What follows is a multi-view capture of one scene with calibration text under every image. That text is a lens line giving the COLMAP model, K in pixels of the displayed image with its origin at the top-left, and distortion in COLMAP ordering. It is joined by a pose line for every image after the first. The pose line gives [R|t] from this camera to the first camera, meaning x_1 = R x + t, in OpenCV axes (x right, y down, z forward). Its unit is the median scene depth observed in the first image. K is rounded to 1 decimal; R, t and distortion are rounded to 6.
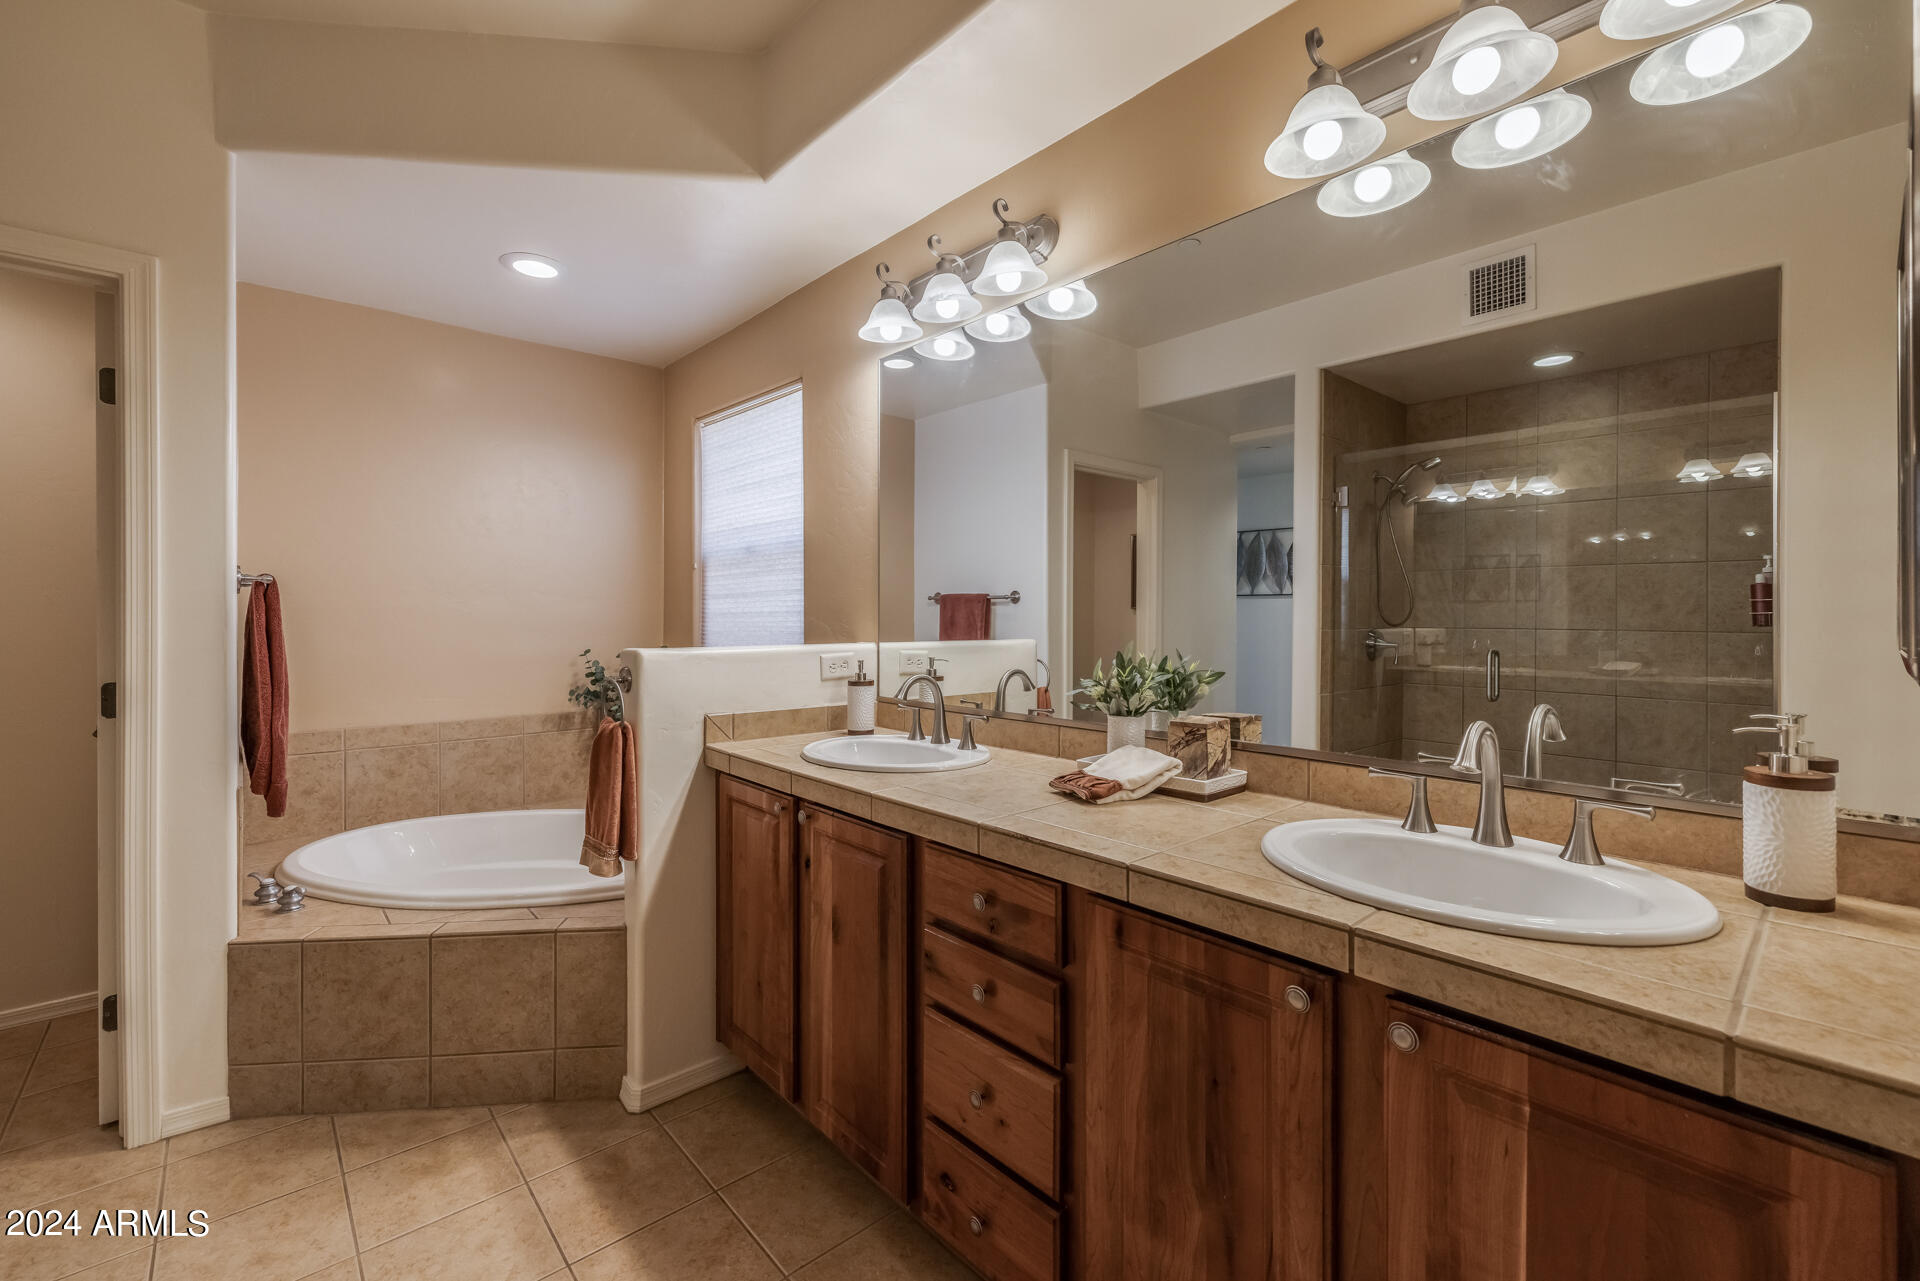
lens RADIAL K [[817.5, 0, 943.2], [0, 817.5, 622.6], [0, 0, 1]] dist [-0.000139, 0.000120]
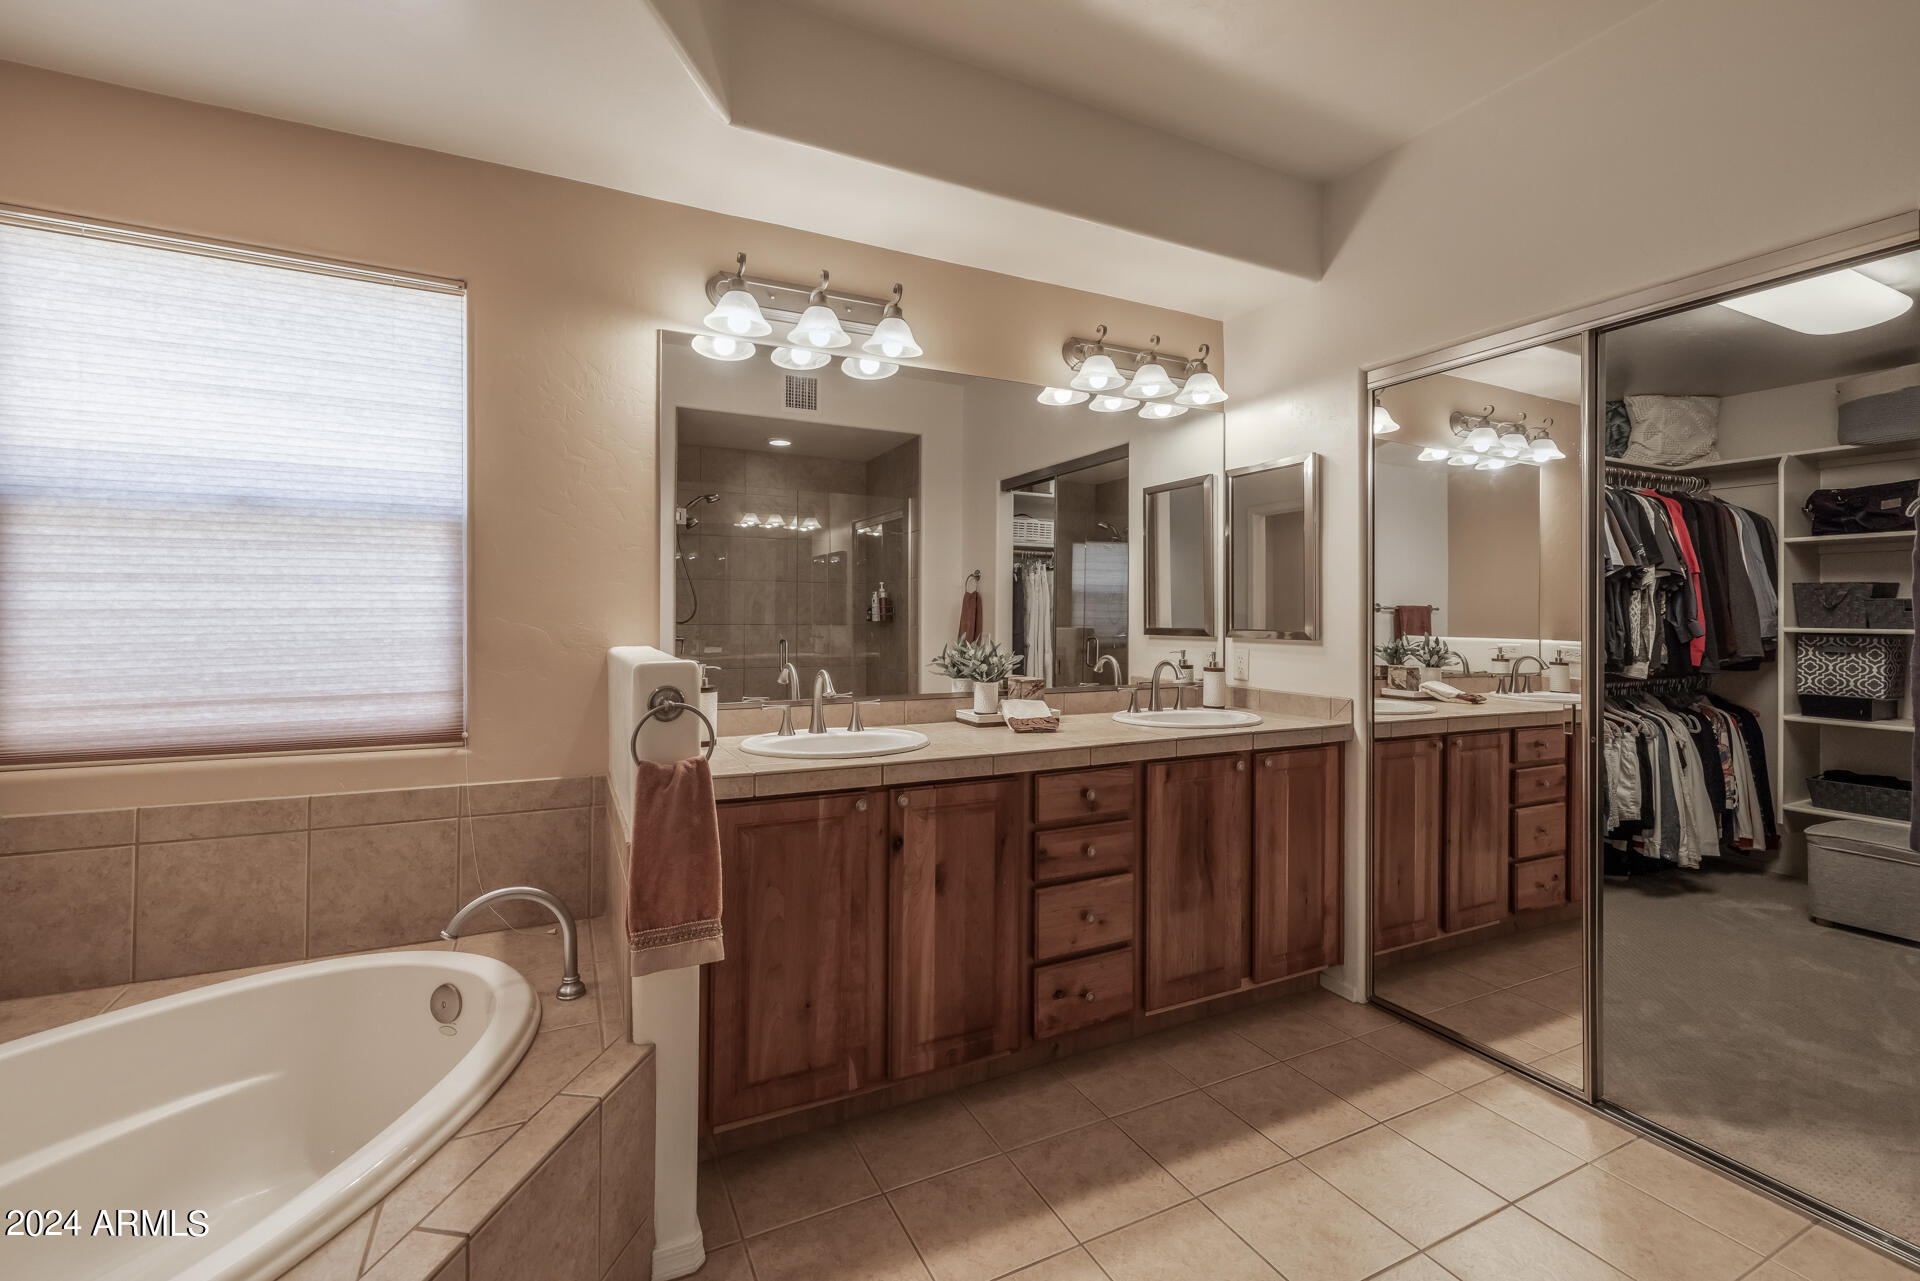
lens RADIAL K [[817.5, 0, 943.2], [0, 817.5, 622.6], [0, 0, 1]] dist [-0.000139, 0.000120]
pose [[0.246217, -0.008522, 0.969177, -1.326090], [0.007124, 0.999950, 0.006983, -0.008674], [-0.969188, 0.005185, 0.246266, 0.740664]]
